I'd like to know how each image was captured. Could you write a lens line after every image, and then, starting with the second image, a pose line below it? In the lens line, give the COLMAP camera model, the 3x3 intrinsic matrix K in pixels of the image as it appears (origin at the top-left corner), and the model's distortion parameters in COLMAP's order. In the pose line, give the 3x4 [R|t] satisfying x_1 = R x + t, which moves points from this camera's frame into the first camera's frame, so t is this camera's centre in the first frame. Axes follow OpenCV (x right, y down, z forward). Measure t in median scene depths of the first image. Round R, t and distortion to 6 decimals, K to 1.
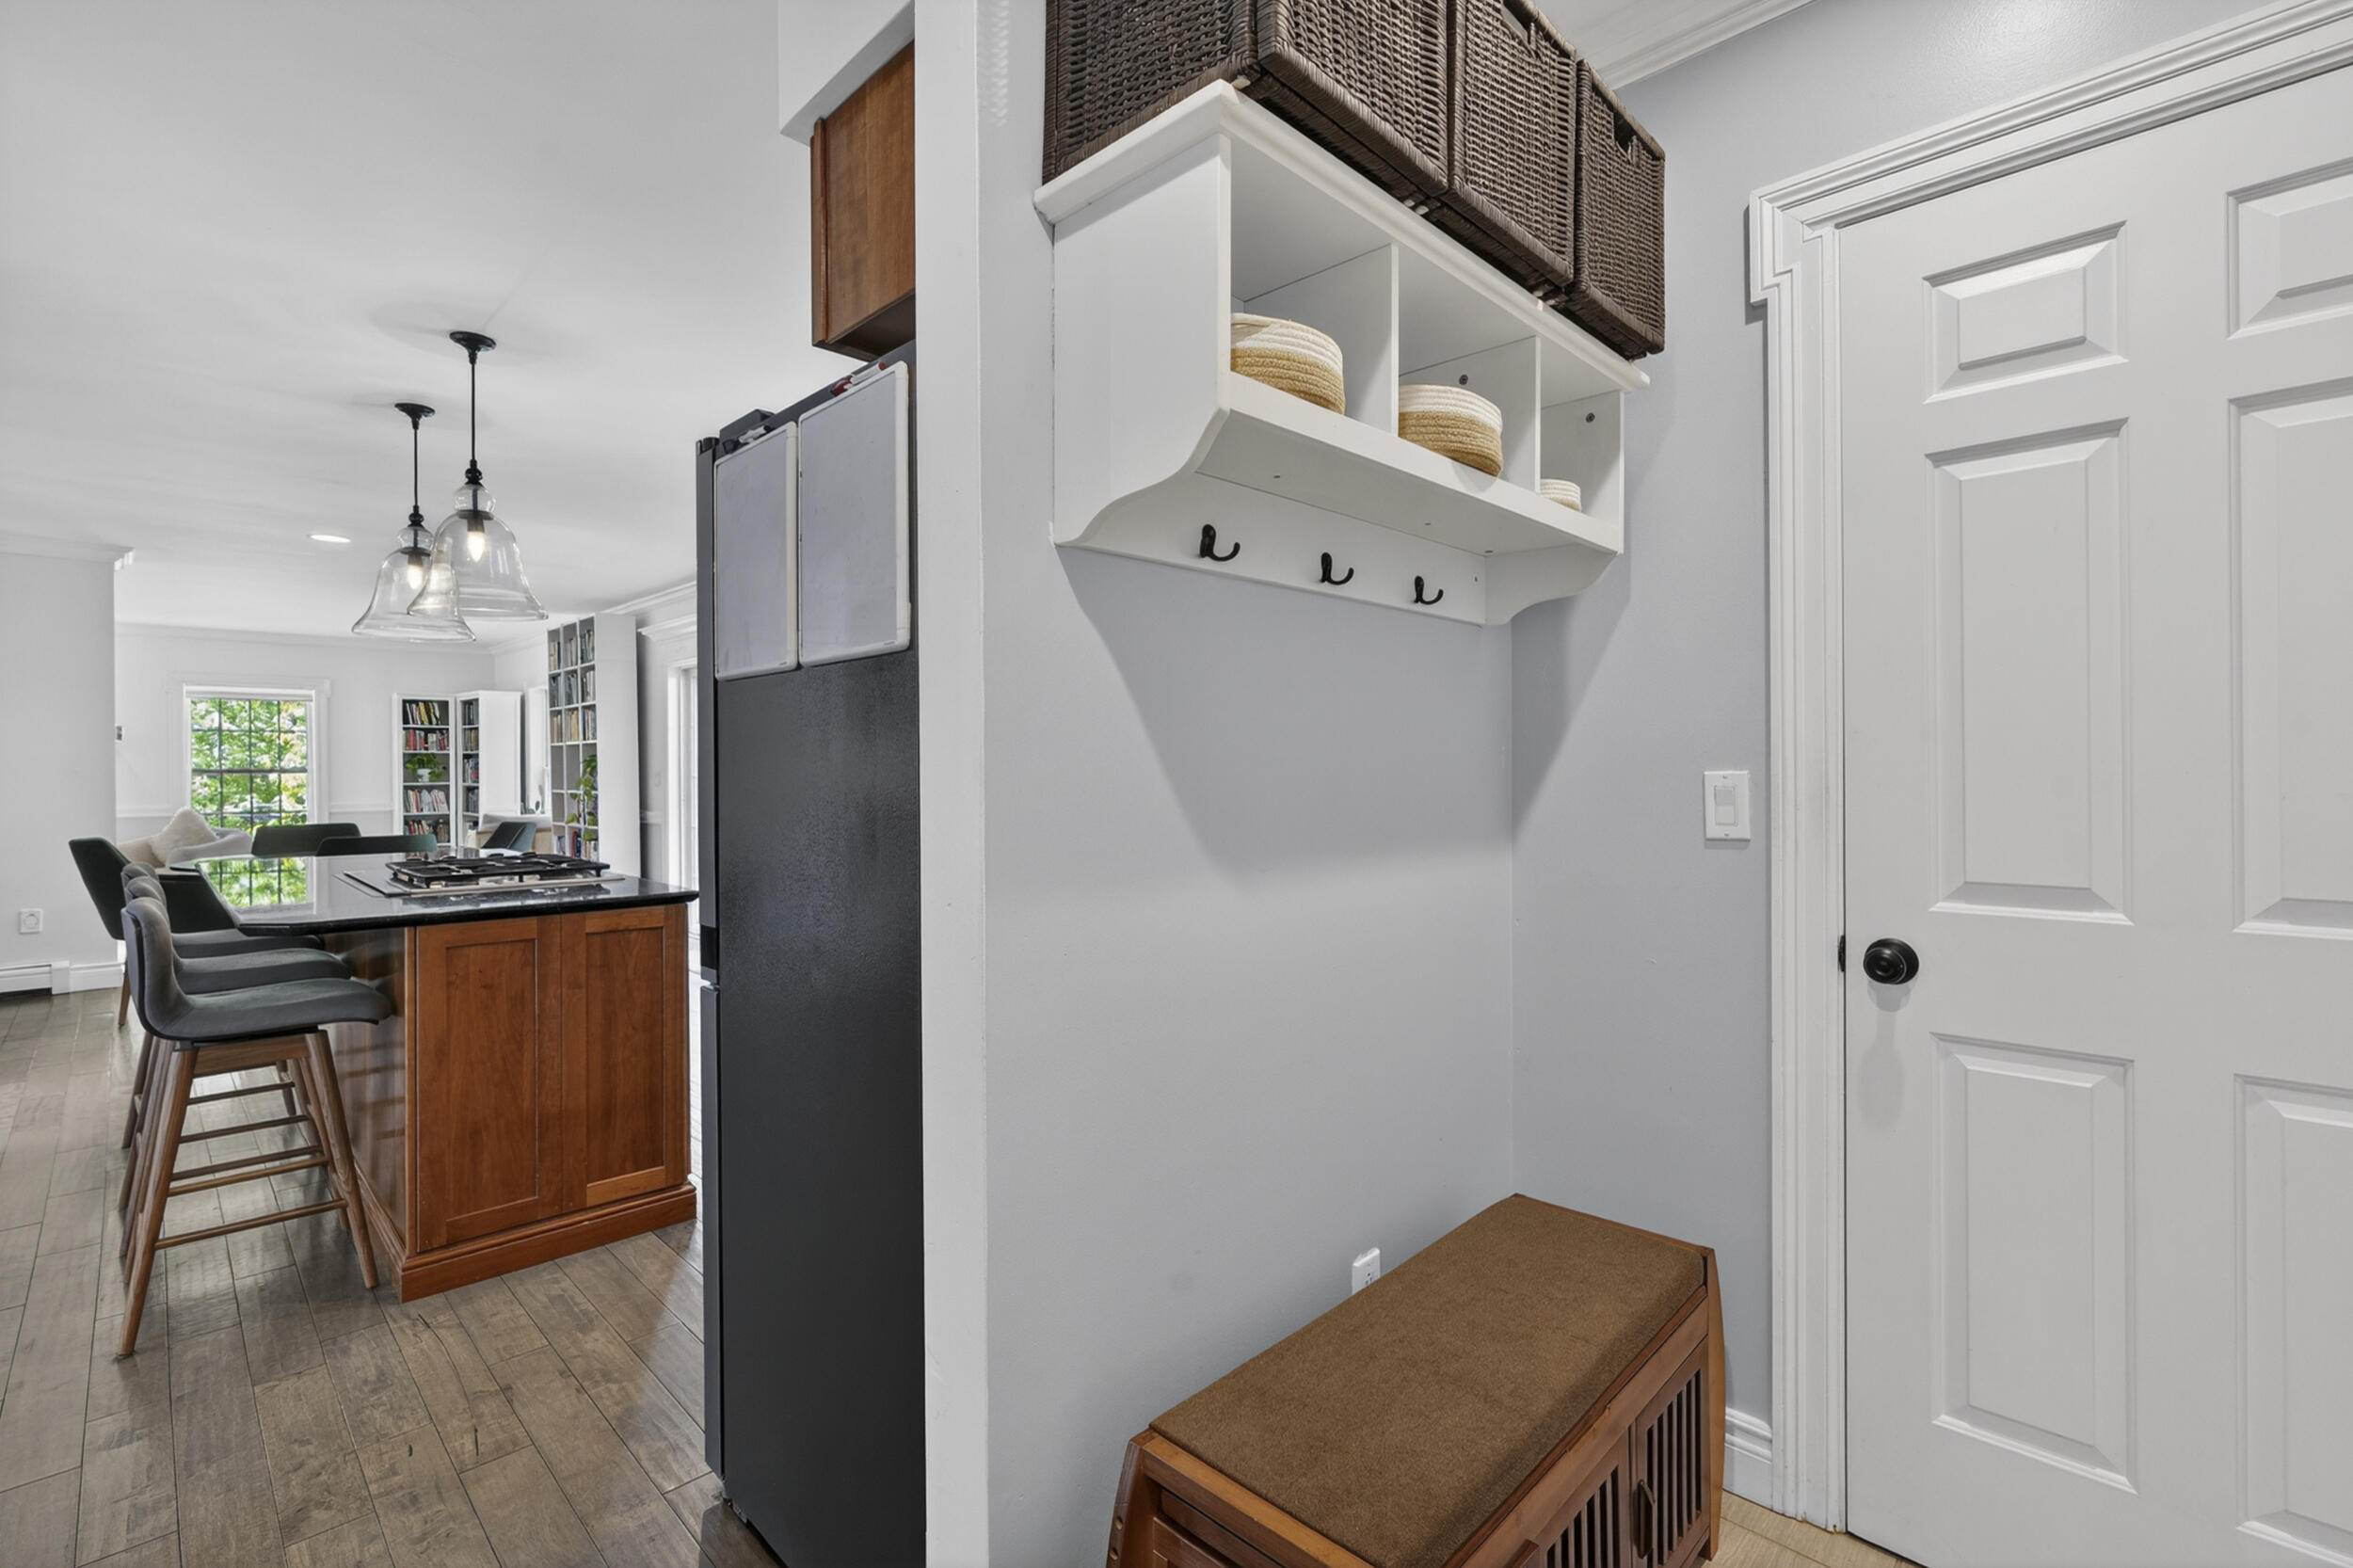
lens RADIAL K [[1048.7, 0, 1171.6], [0, 1048.7, 780.4], [0, 0, 1]] dist [-0.001735, 0.000088]
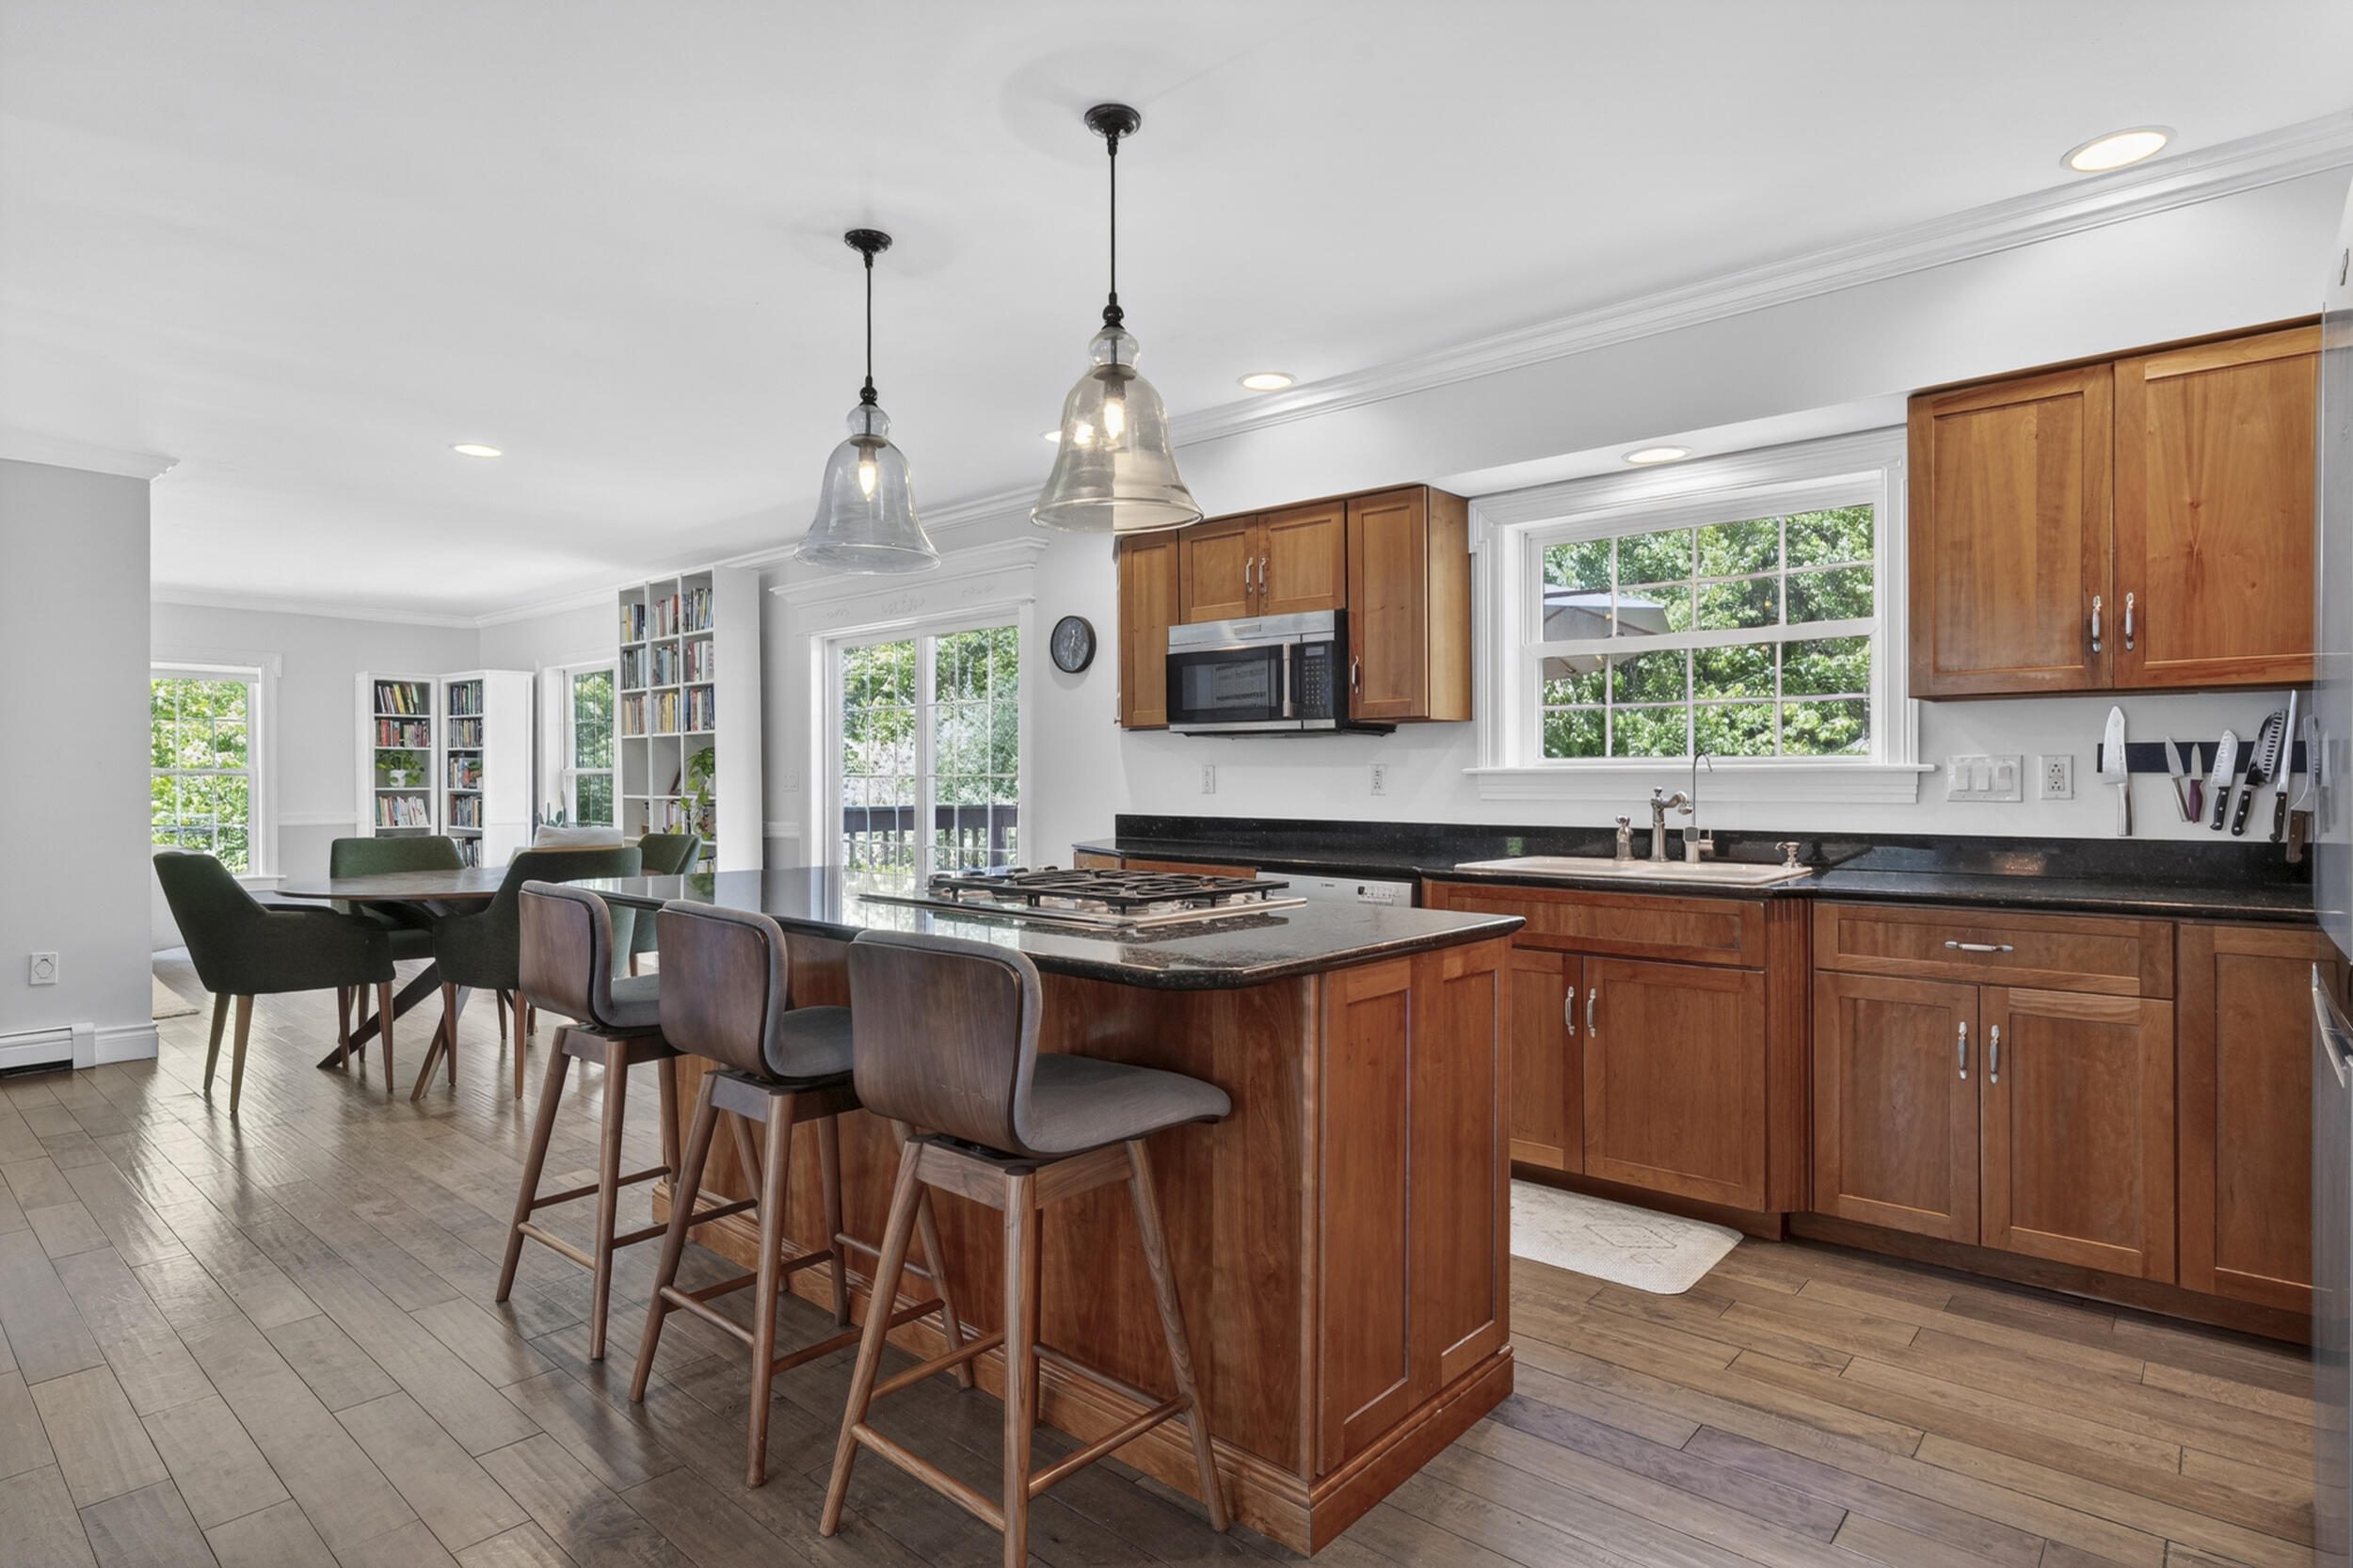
lens RADIAL K [[1223.5, 0, 1179.4], [0, 1223.5, 792.8], [0, 0, 1]] dist [0.001664, -0.000312]
pose [[0.998290, 0.002956, 0.058380, -0.189154], [-0.002841, 0.999994, -0.002061, 0.006446], [-0.058385, 0.001892, 0.998292, 0.055873]]
